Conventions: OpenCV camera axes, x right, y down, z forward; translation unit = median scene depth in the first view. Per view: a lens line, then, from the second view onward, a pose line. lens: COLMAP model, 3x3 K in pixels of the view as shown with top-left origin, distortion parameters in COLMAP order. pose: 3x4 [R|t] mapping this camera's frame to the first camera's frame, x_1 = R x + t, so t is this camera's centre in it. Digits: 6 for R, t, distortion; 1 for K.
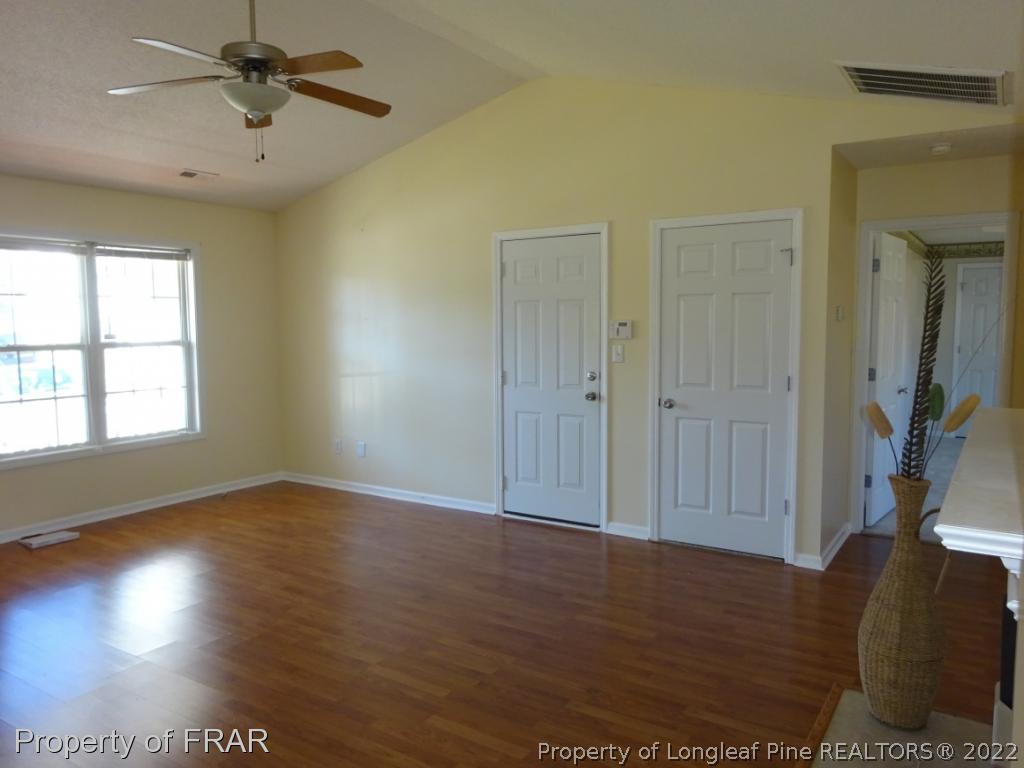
lens RADIAL K [[749.8, 0, 512.0], [0, 749.8, 384.0], [0, 0, 1]] dist [0.002170, -0.003119]
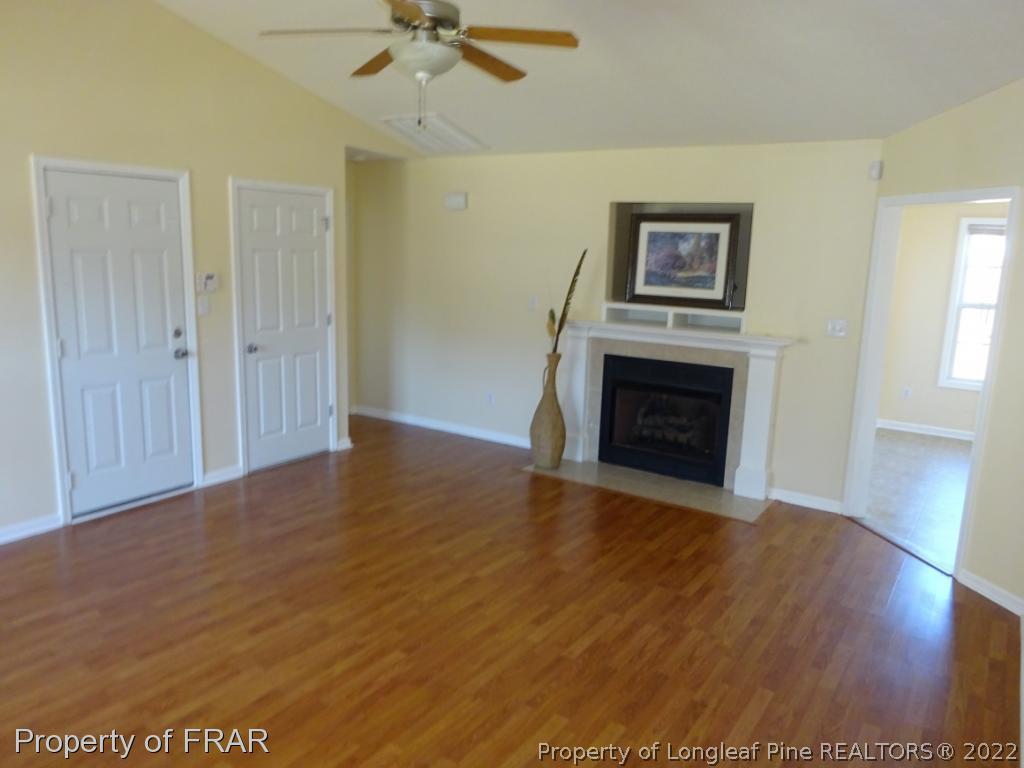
lens RADIAL K [[749.8, 0, 512.0], [0, 749.8, 384.0], [0, 0, 1]] dist [0.002170, -0.003119]
pose [[0.007837, -0.175488, 0.984450, -0.862558], [0.051251, 0.983257, 0.174867, -0.093358], [-0.998655, 0.049083, 0.016700, 0.580692]]
